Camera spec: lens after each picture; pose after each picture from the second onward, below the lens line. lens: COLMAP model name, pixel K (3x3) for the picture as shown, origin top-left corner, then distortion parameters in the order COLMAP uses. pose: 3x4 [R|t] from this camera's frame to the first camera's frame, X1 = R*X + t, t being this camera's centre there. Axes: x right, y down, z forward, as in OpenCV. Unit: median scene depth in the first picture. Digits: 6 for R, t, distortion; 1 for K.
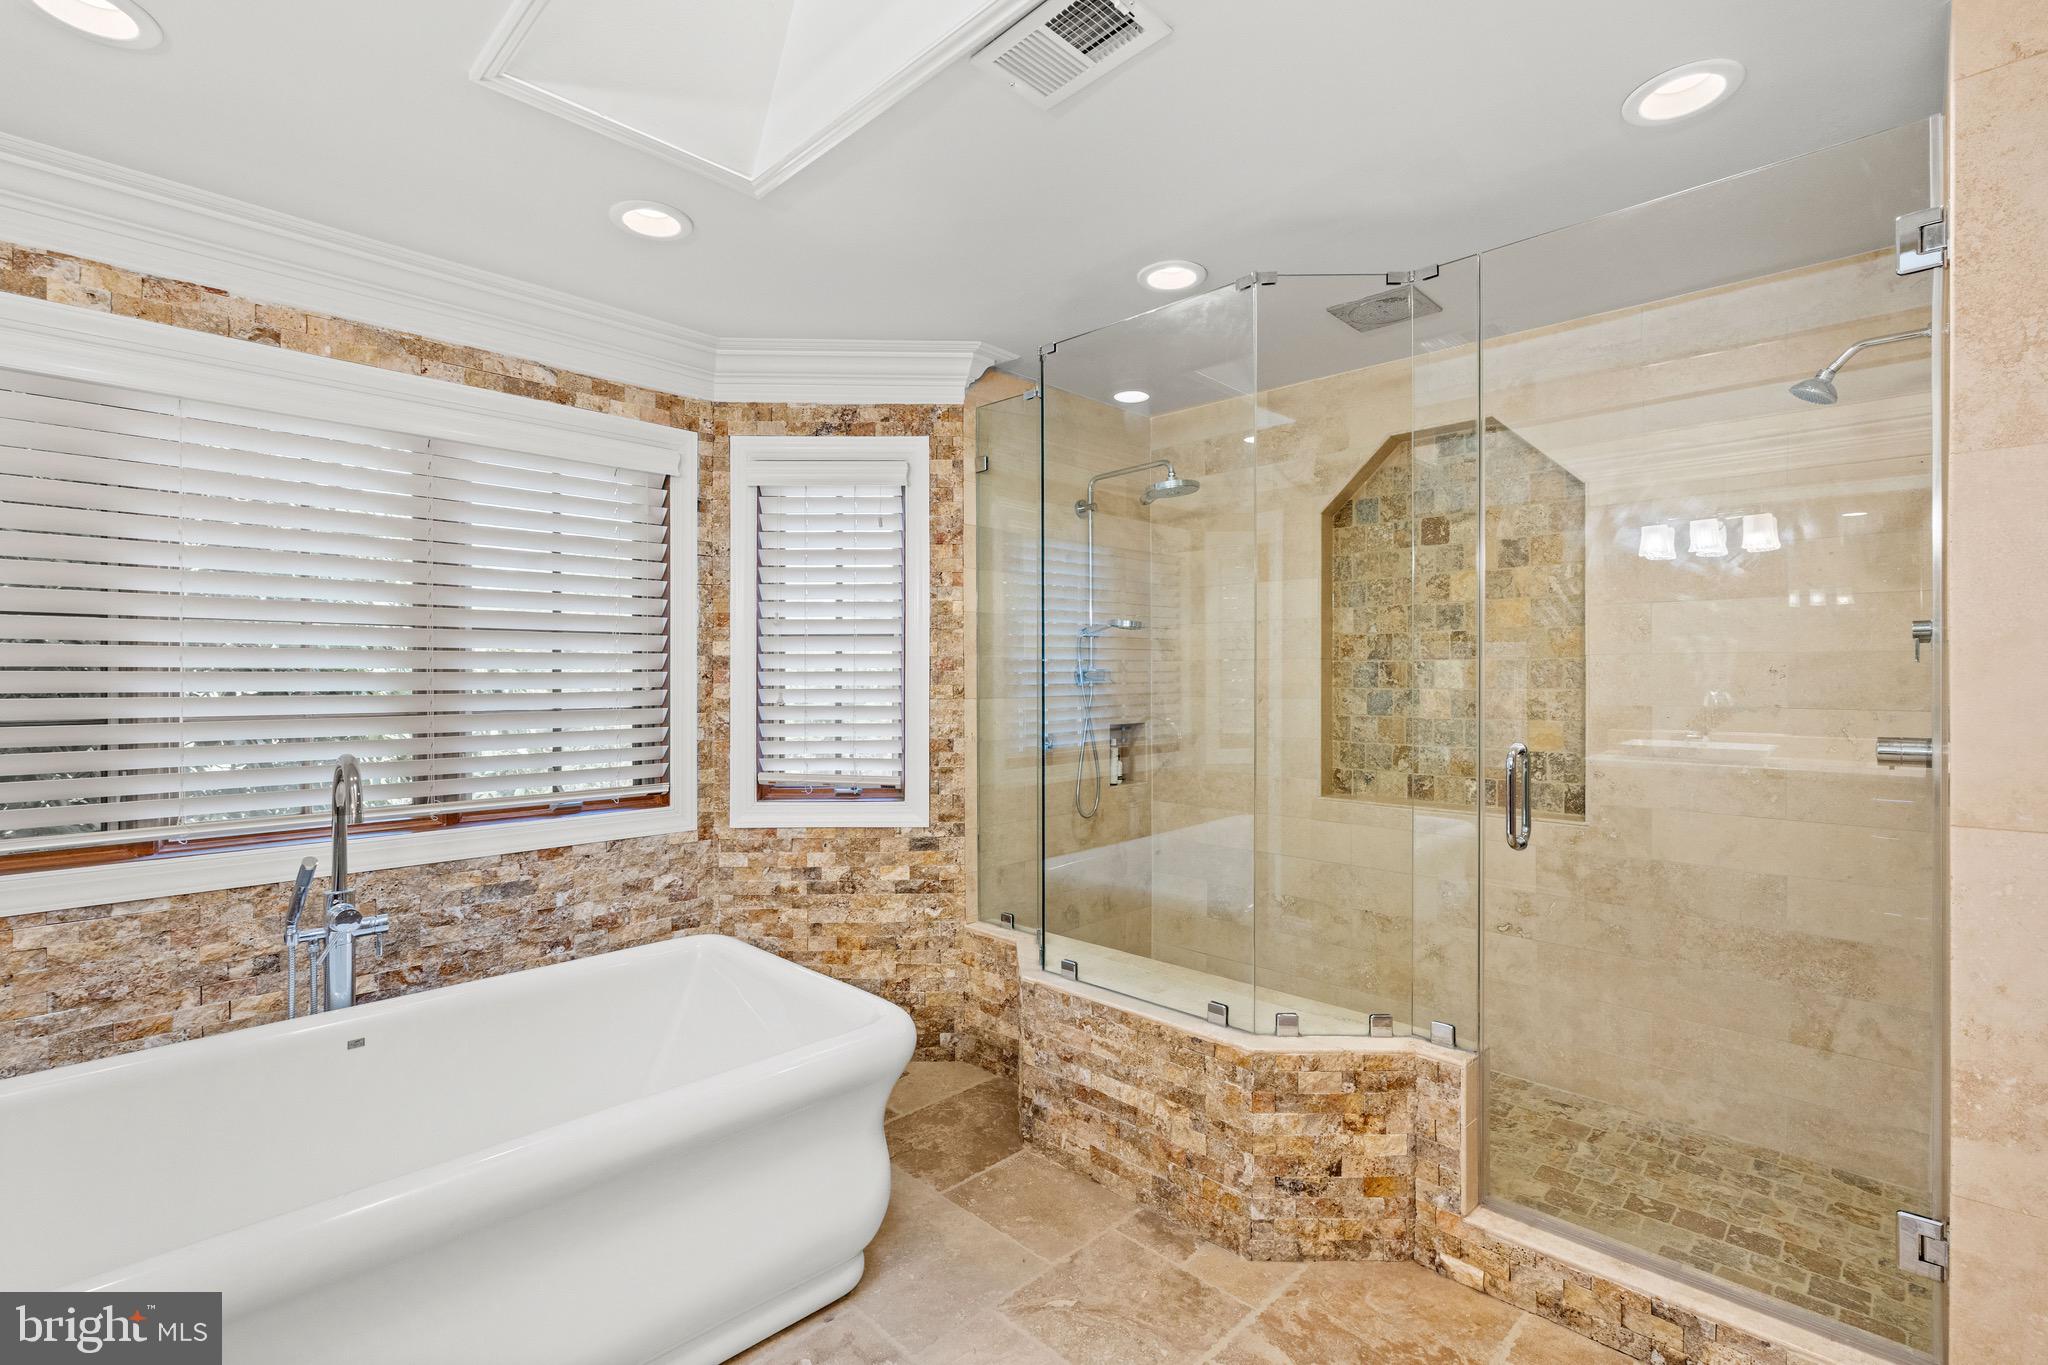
lens RADIAL K [[910.1, 0, 1016.5], [0, 910.1, 683.3], [0, 0, 1]] dist [-0.005473, 0.000680]
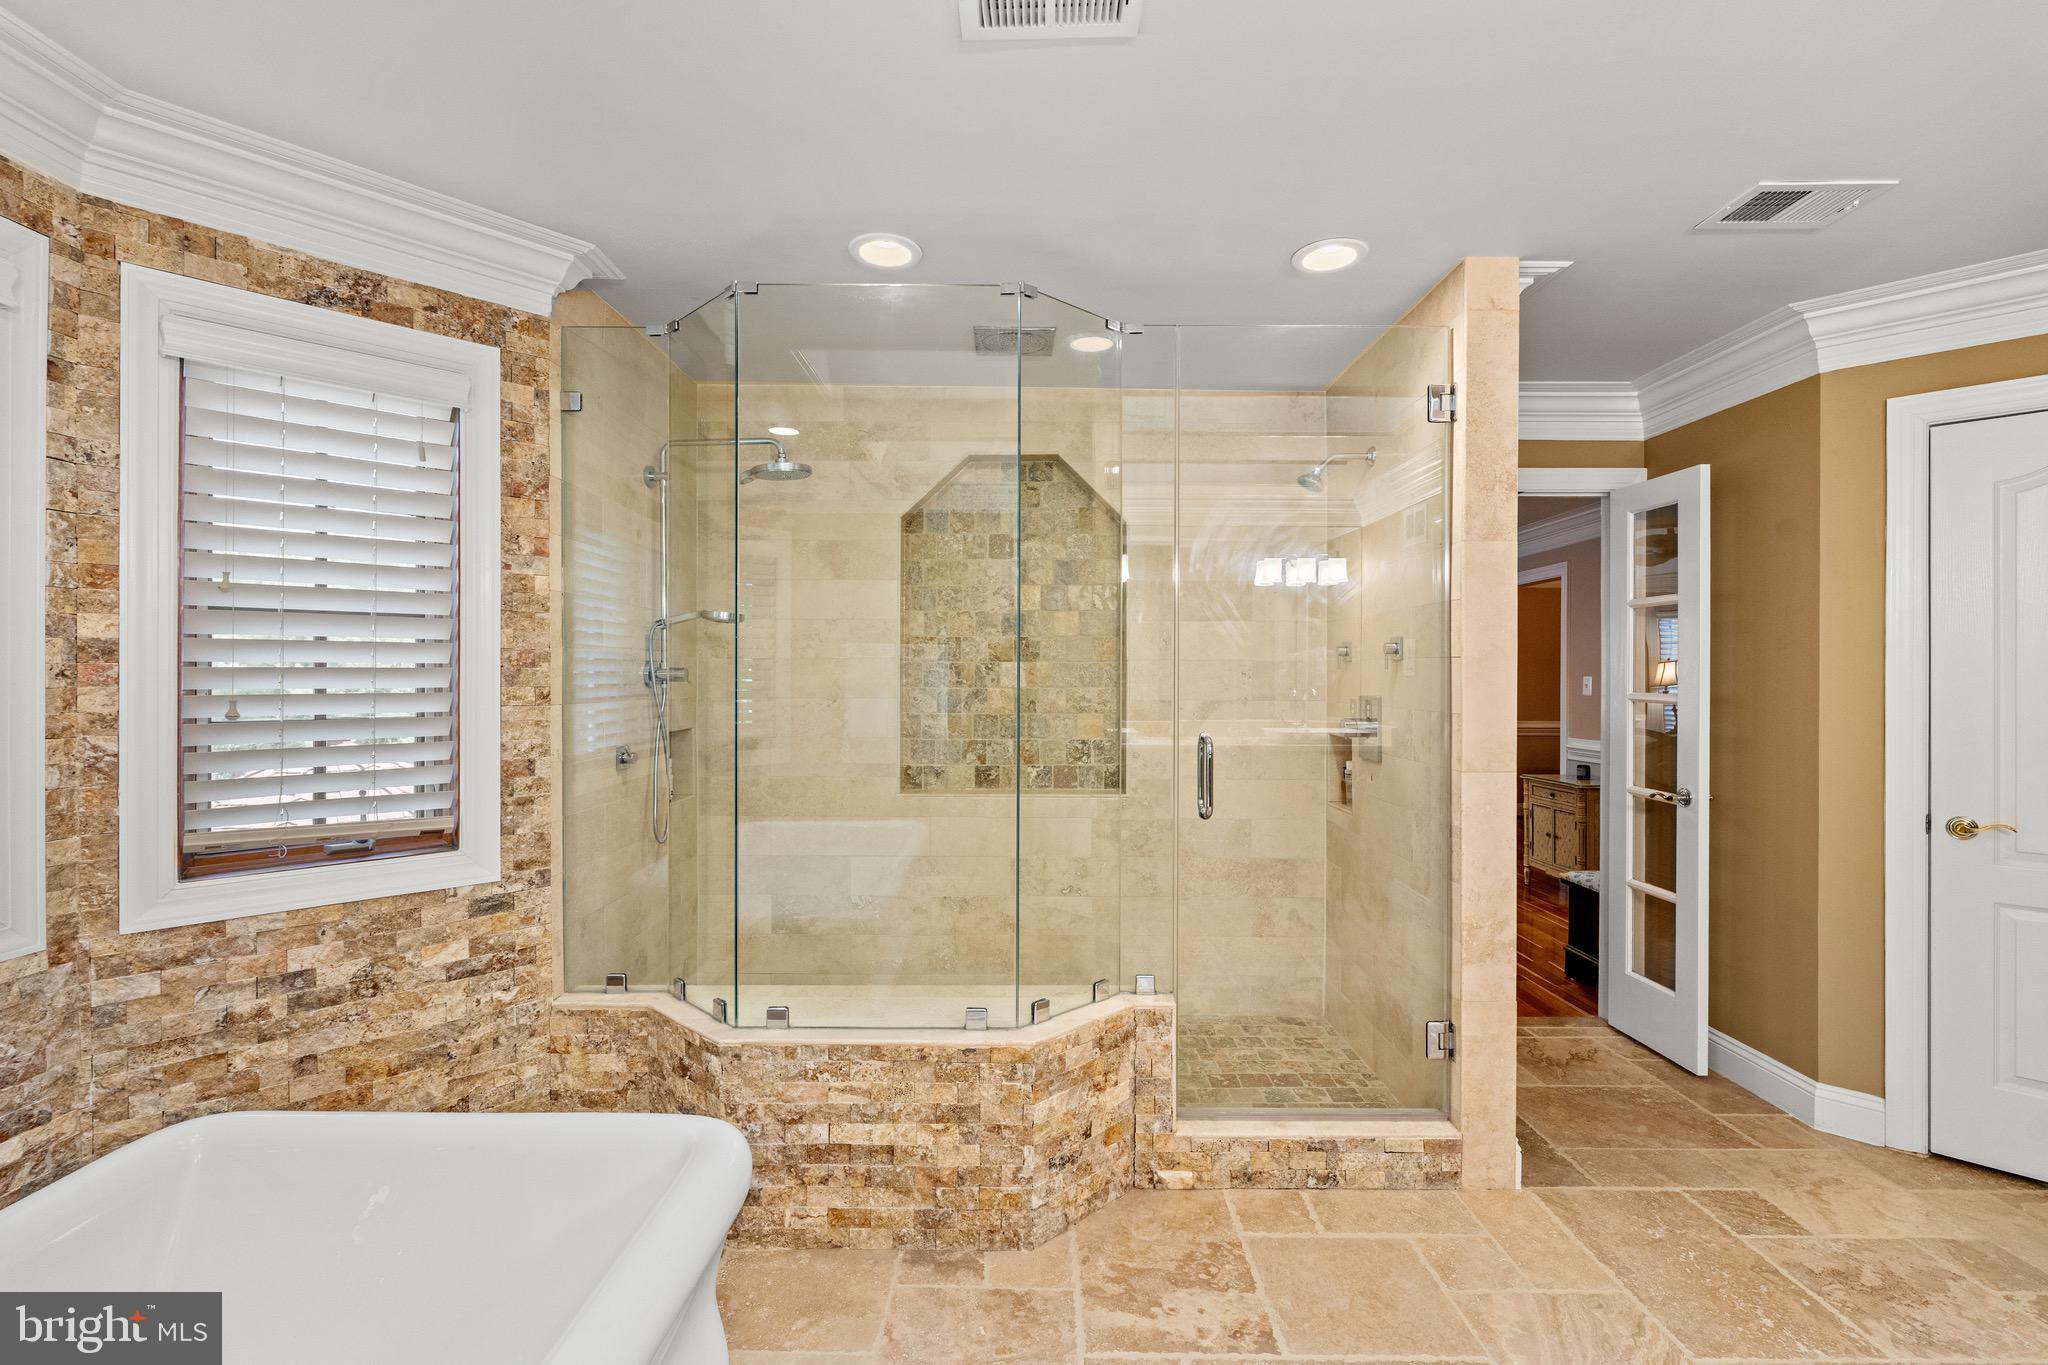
lens RADIAL K [[910.1, 0, 1016.8], [0, 910.1, 679.6], [0, 0, 1]] dist [-0.005473, 0.000680]
pose [[0.716854, -0.000293, 0.697223, -0.310099], [0.001358, 0.999999, -0.000977, -0.002898], [-0.697222, 0.001647, 0.716853, 0.185537]]
